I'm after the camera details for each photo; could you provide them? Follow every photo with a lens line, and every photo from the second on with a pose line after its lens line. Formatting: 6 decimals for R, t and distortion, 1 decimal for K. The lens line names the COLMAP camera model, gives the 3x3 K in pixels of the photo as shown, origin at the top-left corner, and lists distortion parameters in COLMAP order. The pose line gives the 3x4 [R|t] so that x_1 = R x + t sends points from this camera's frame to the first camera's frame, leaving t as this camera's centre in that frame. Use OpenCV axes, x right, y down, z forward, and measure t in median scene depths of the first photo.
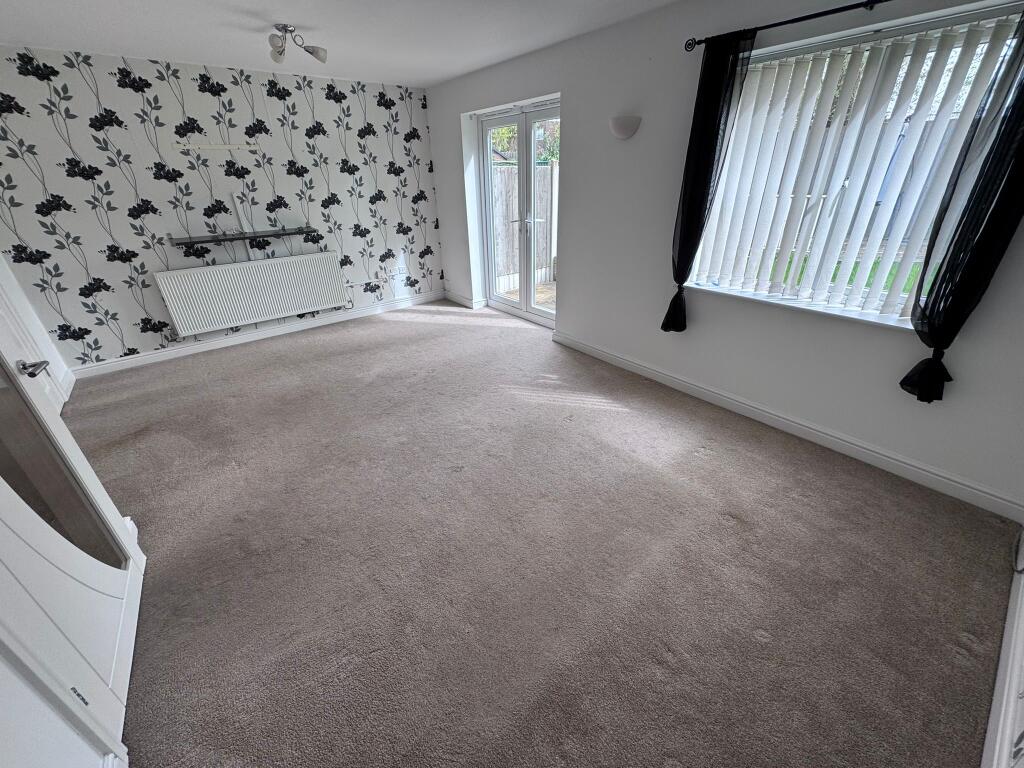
lens RADIAL K [[408.4, 0, 511.7], [0, 408.4, 383.4], [0, 0, 1]] dist [-0.000842, 0.000062]
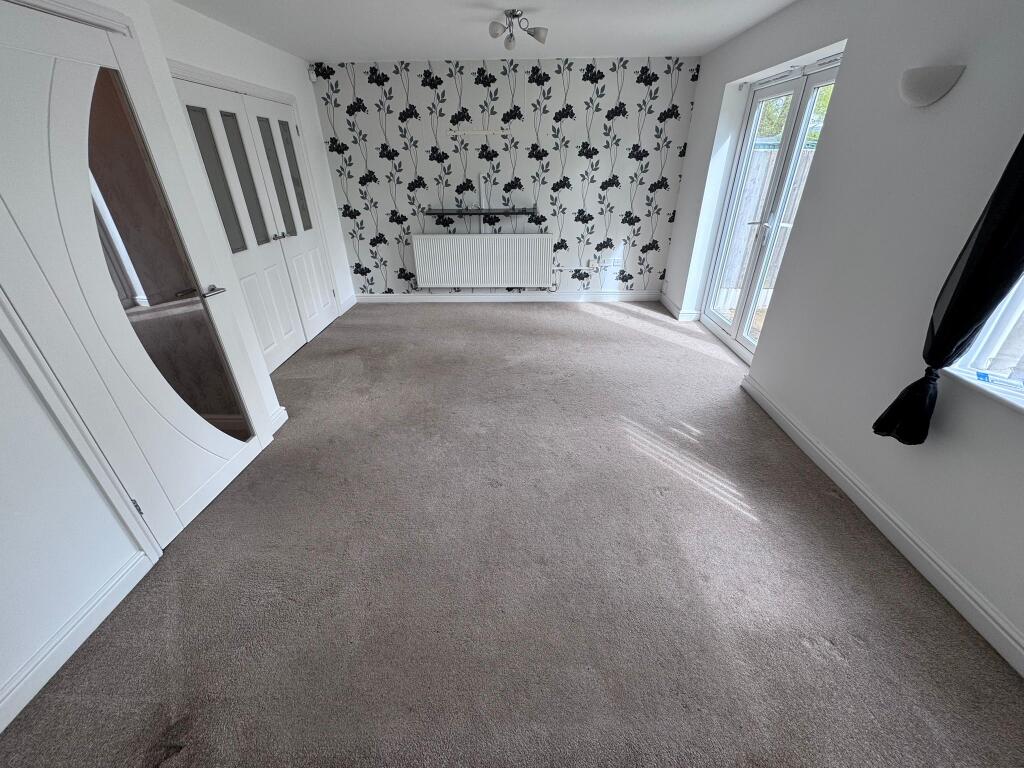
lens RADIAL K [[408.4, 0, 511.4], [0, 408.4, 383.5], [0, 0, 1]] dist [-0.000842, 0.000062]
pose [[0.764872, 0.322430, -0.557683, 0.223911], [-0.301858, 0.944186, 0.131888, -0.092059], [0.569081, 0.067464, 0.819509, 0.159162]]
